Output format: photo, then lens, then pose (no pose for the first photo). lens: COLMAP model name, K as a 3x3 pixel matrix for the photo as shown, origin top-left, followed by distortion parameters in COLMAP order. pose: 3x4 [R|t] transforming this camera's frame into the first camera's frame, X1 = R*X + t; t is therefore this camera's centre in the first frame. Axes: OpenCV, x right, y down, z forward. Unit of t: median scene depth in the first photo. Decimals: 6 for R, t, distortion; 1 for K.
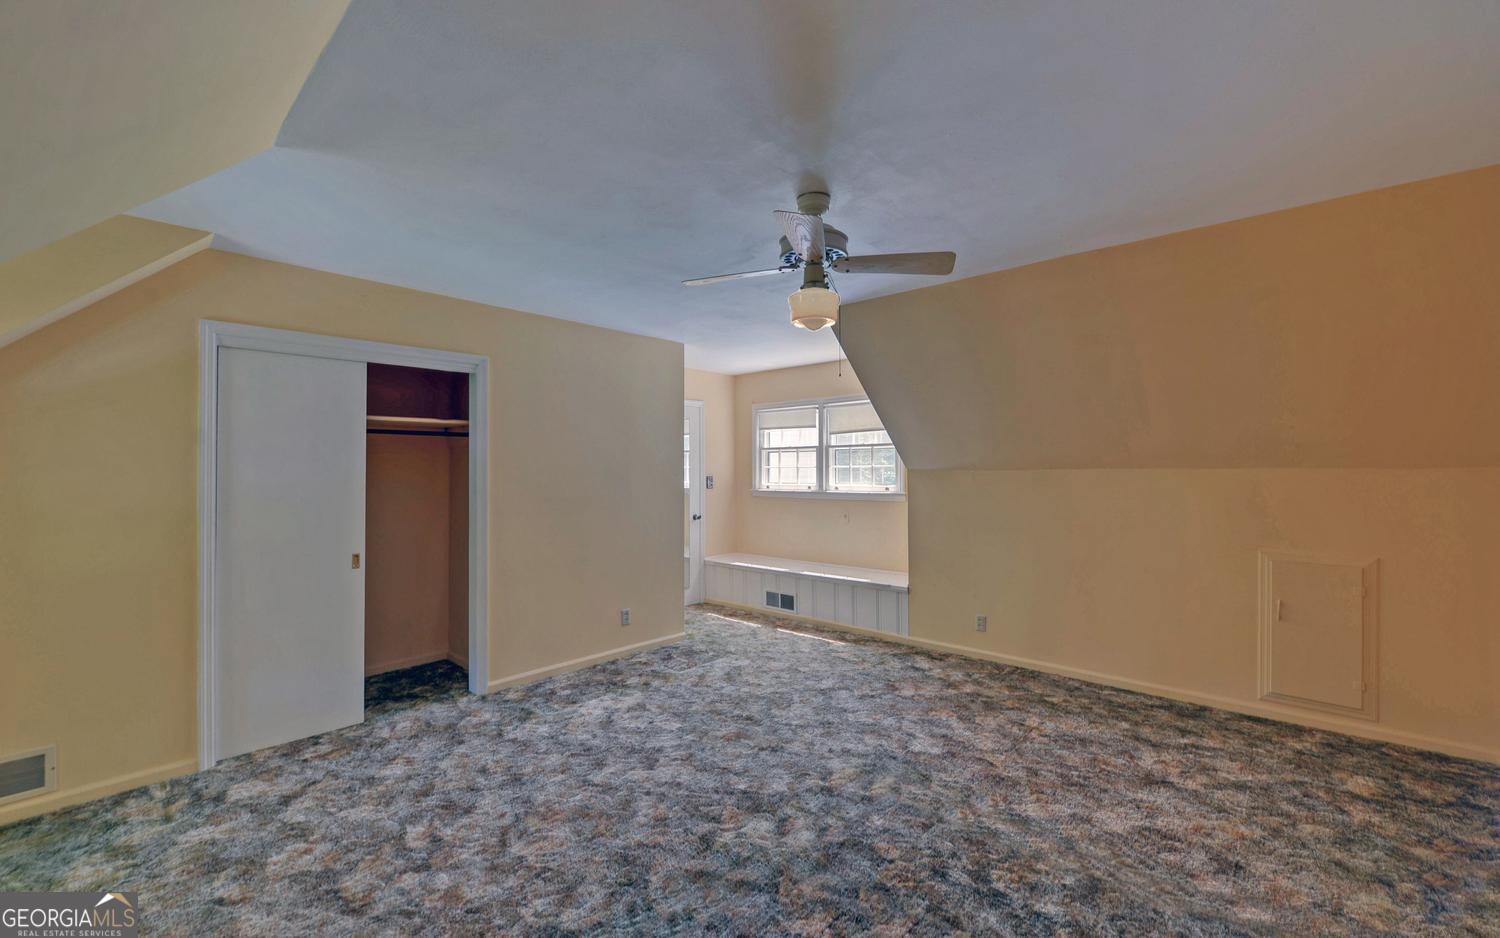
lens RADIAL K [[616.4, 0, 753.0], [0, 616.4, 459.9], [0, 0, 1]] dist [-0.017456, -0.000028]
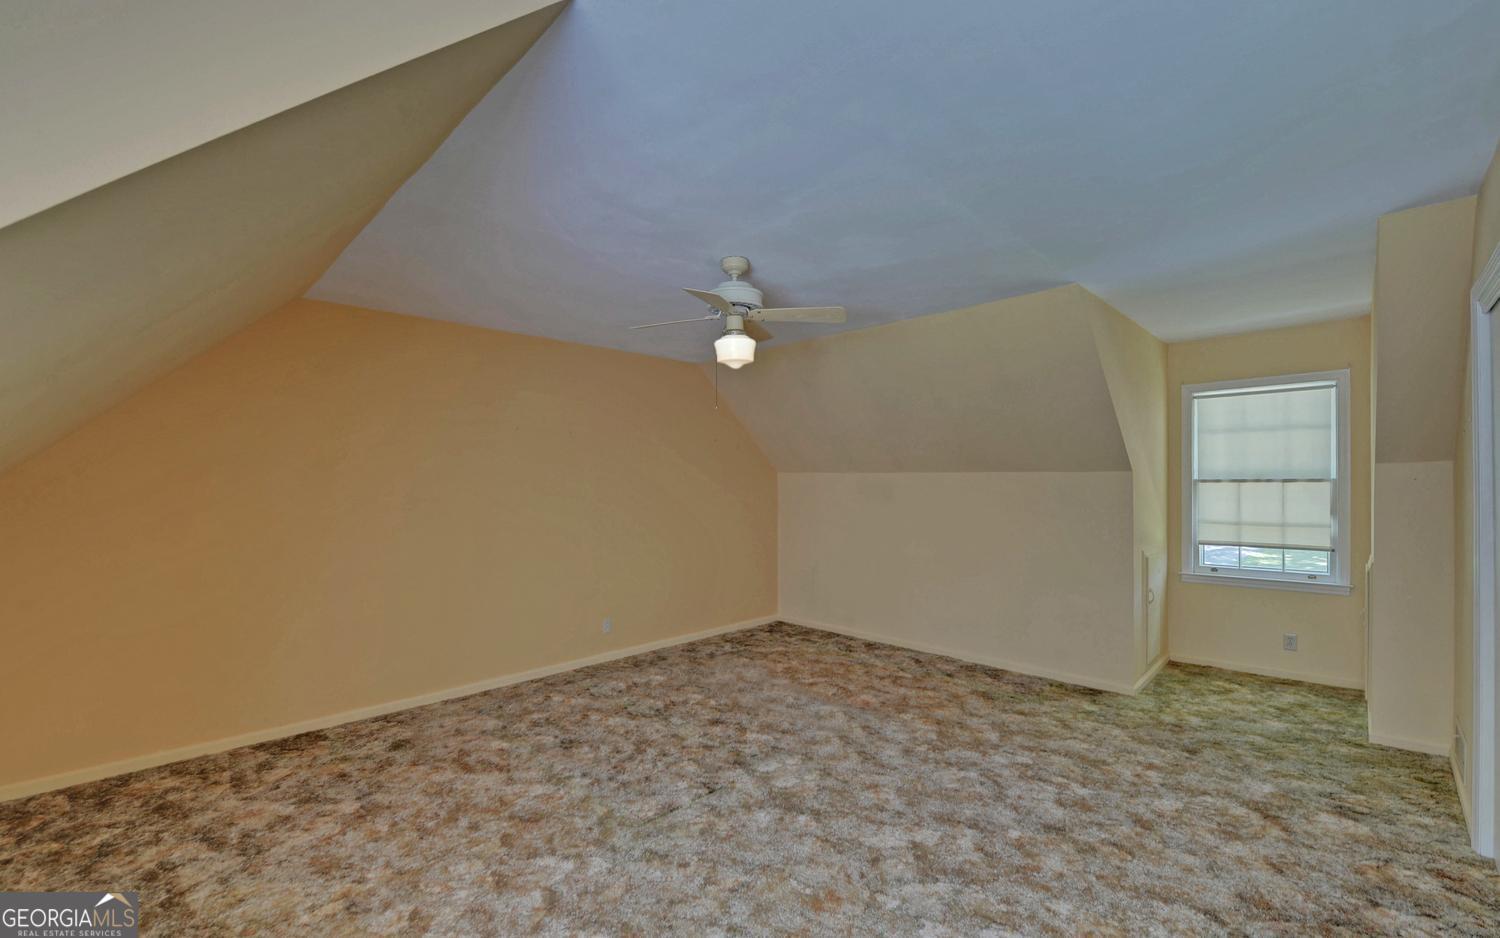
lens RADIAL K [[616.4, 0, 753.0], [0, 616.4, 459.9], [0, 0, 1]] dist [-0.017456, -0.000028]
pose [[-0.998965, 0.012394, 0.043774, 0.008953], [0.010145, 0.998635, -0.051232, 0.030825], [-0.044349, -0.050735, -0.997727, 1.985912]]
